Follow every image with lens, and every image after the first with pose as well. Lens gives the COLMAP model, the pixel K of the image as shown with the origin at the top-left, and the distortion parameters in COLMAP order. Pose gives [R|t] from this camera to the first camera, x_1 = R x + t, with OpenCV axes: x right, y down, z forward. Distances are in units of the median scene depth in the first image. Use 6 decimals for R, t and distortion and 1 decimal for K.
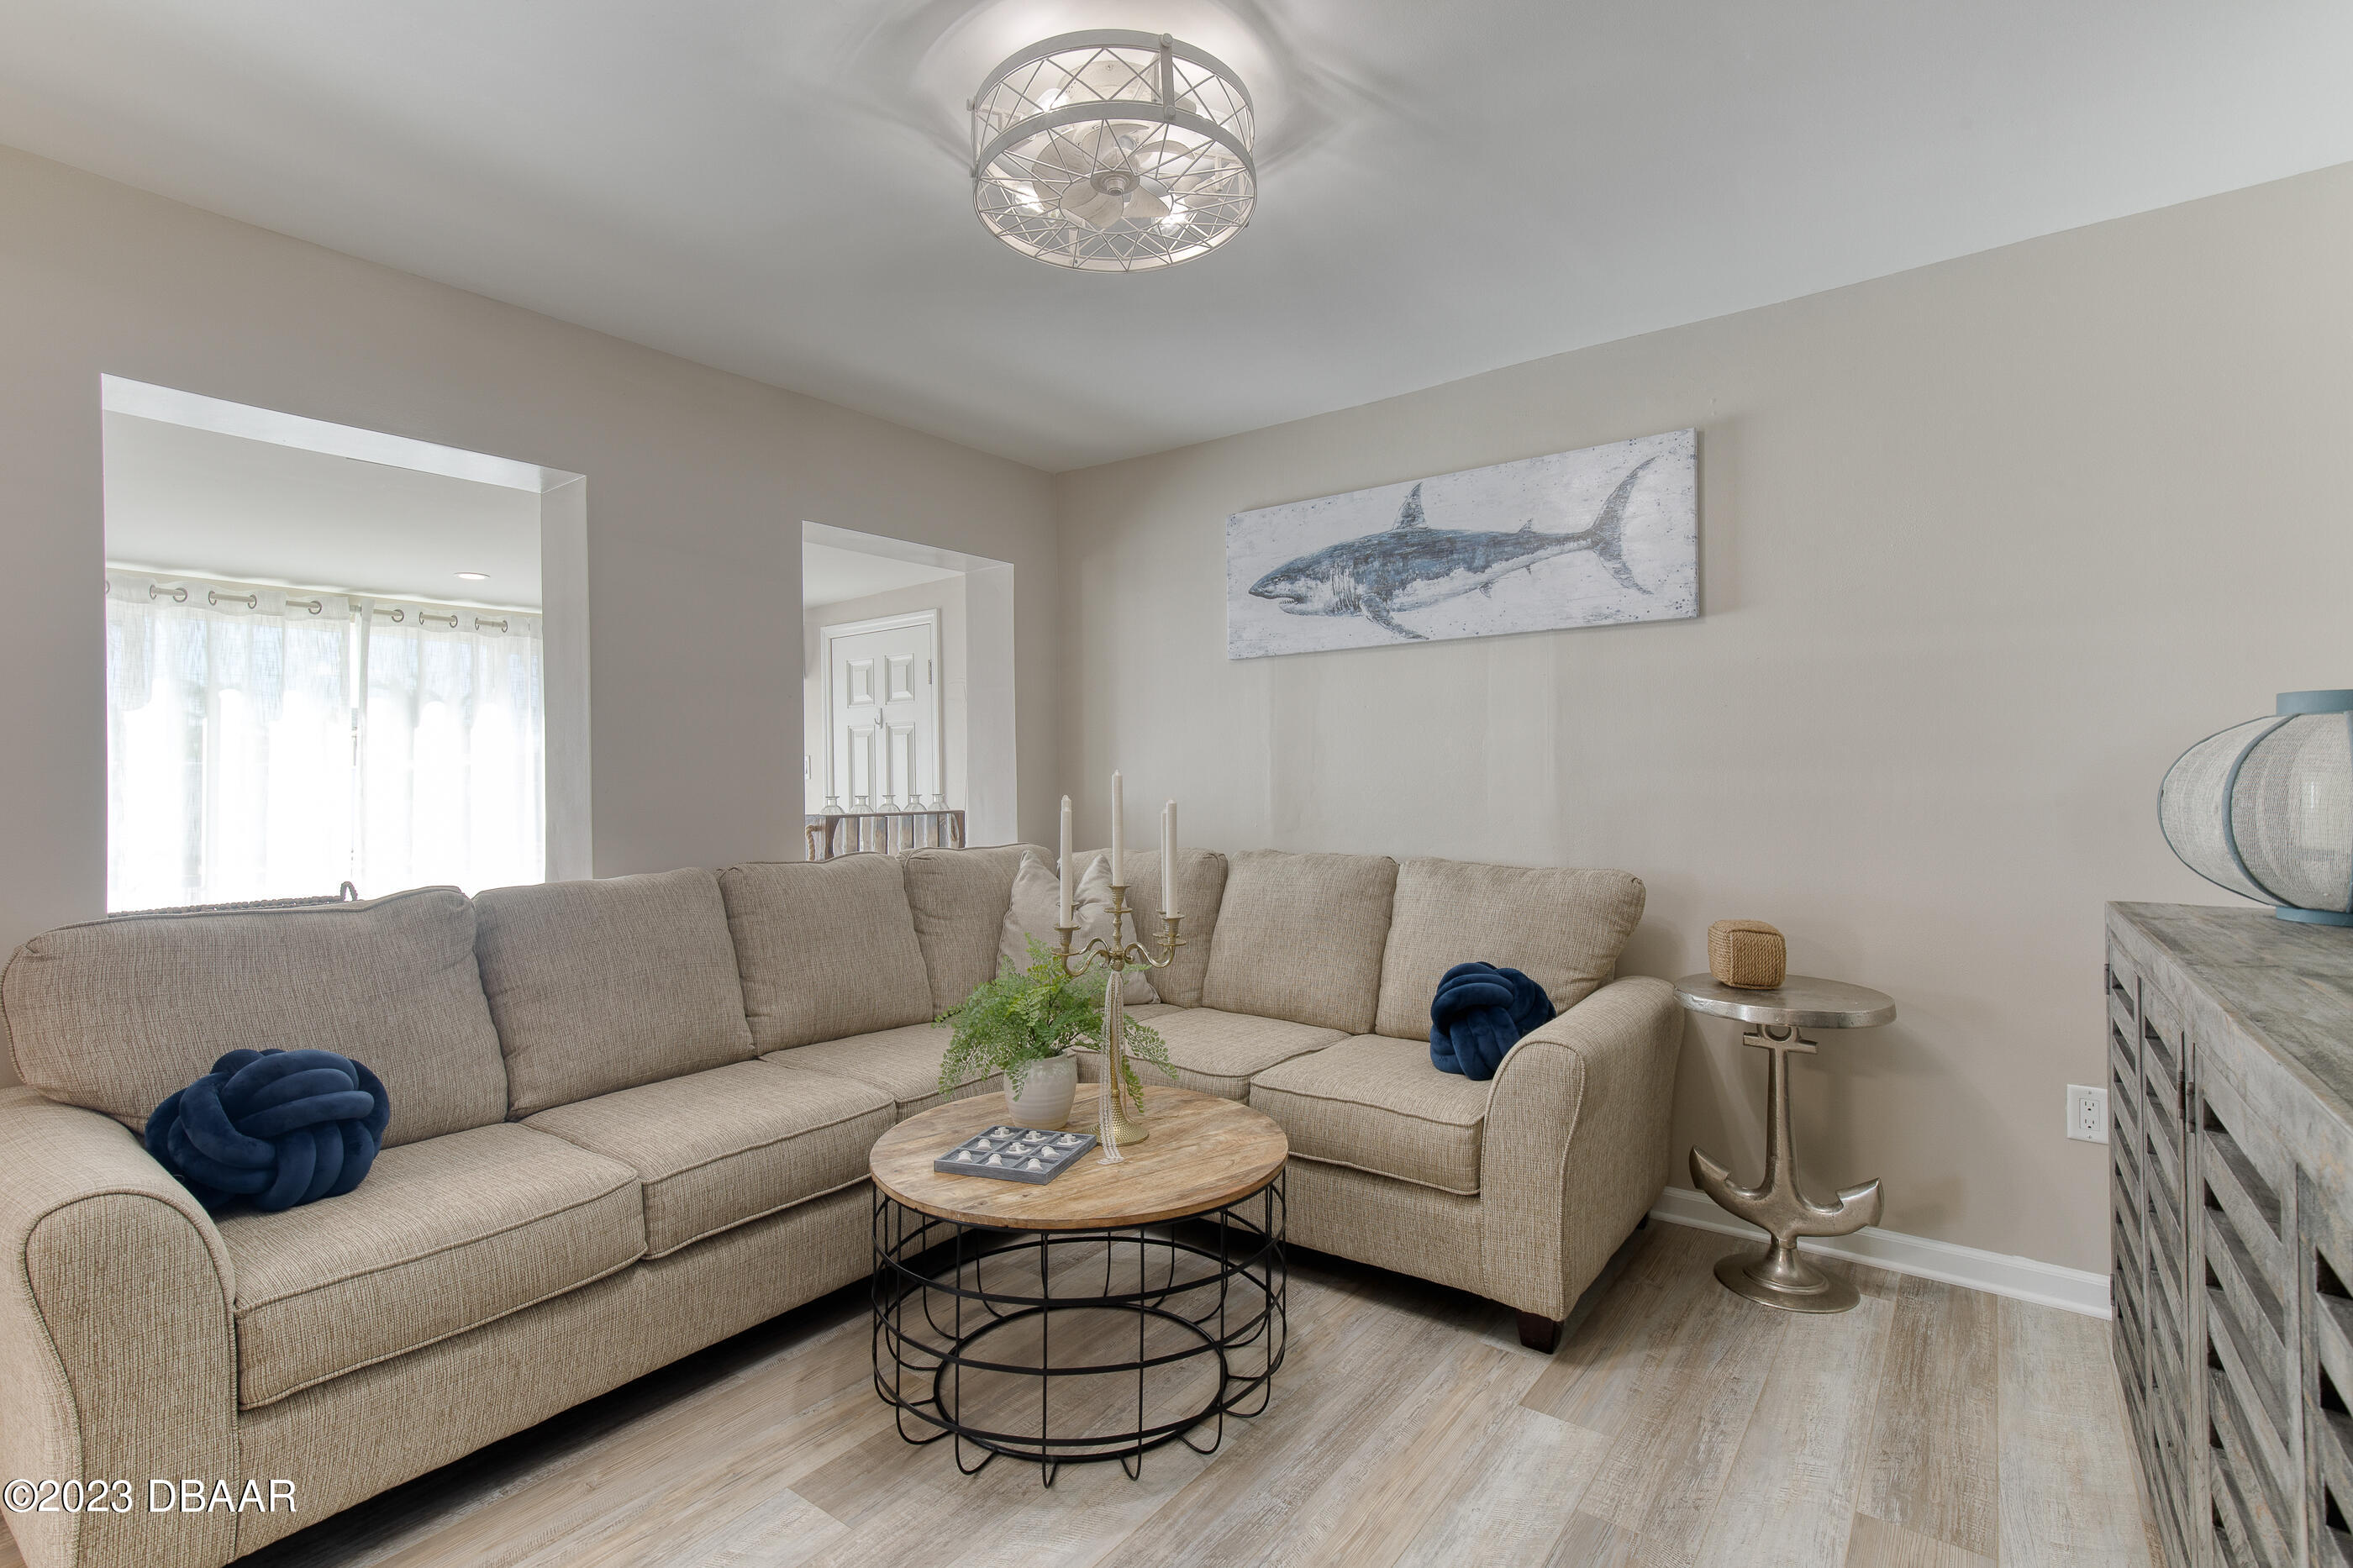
lens RADIAL K [[1102.4, 0, 1181.5], [0, 1102.4, 761.3], [0, 0, 1]] dist [-0.008985, 0.000583]
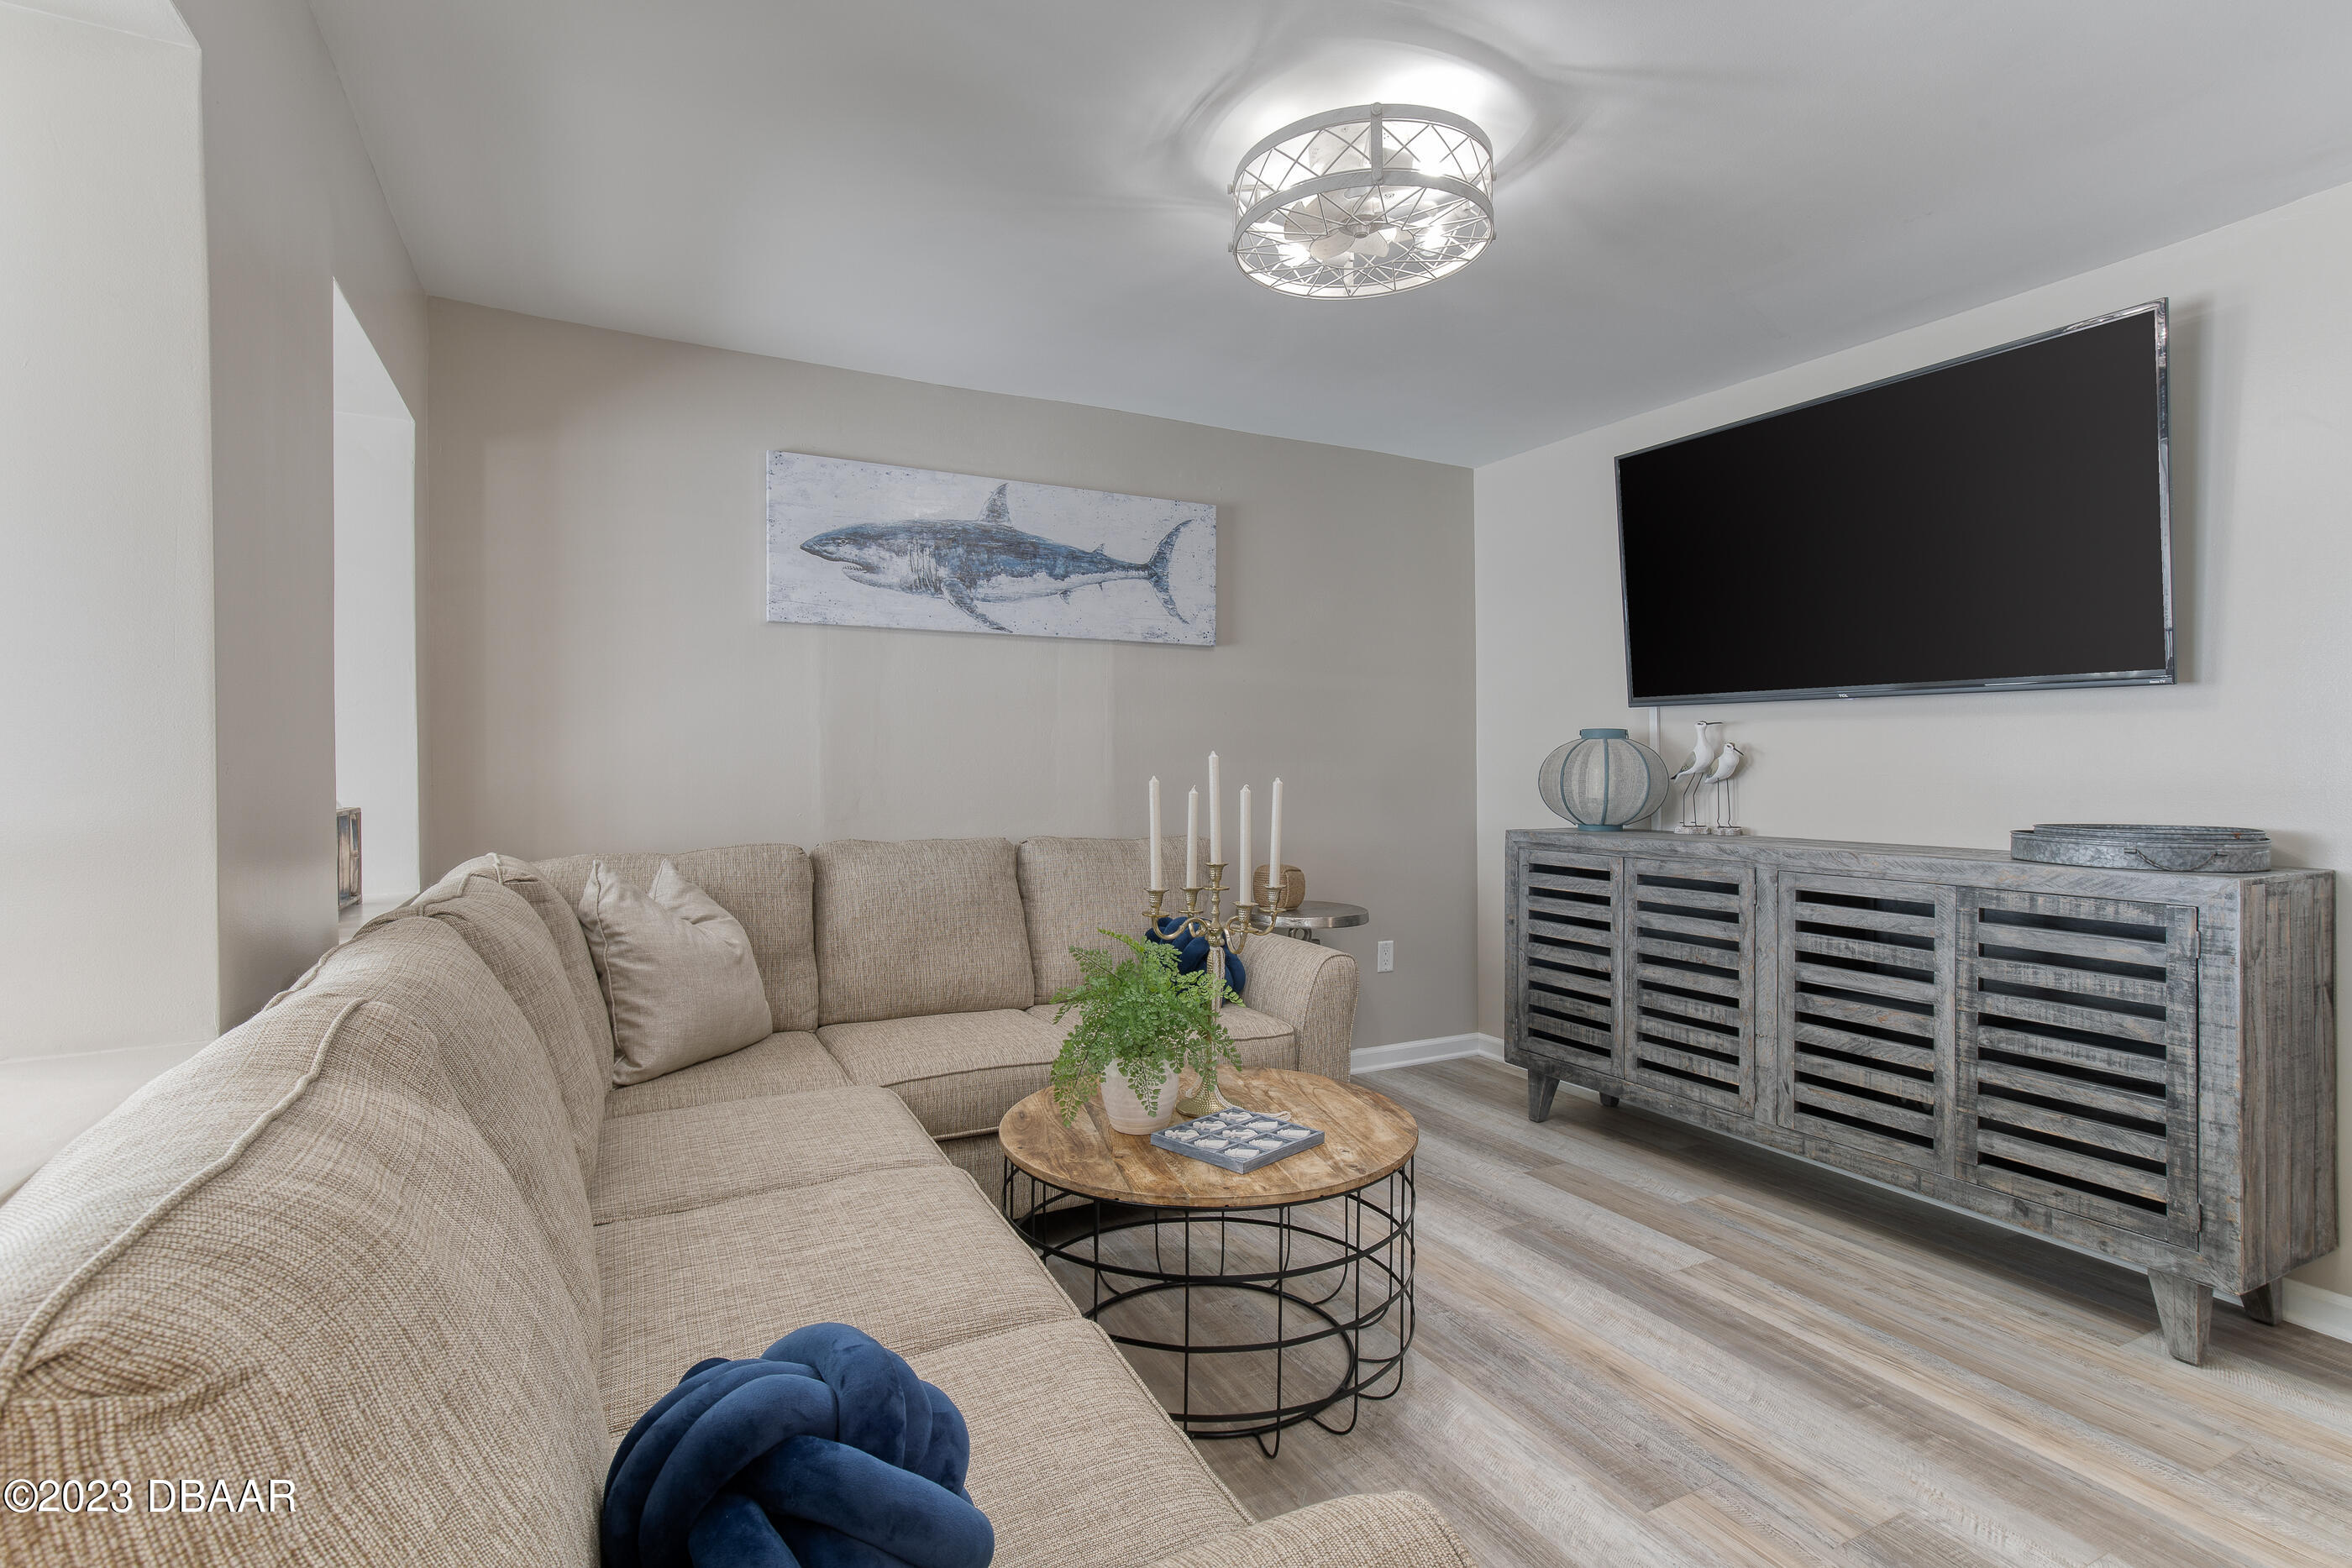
lens RADIAL K [[1101.9, 0, 1182.9], [0, 1101.9, 769.8], [0, 0, 1]] dist [-0.008985, 0.000583]
pose [[0.434193, 0.009861, 0.900766, -0.661446], [-0.022049, 0.999757, -0.000316, 0.018042], [-0.900550, -0.019724, 0.434305, 0.388902]]
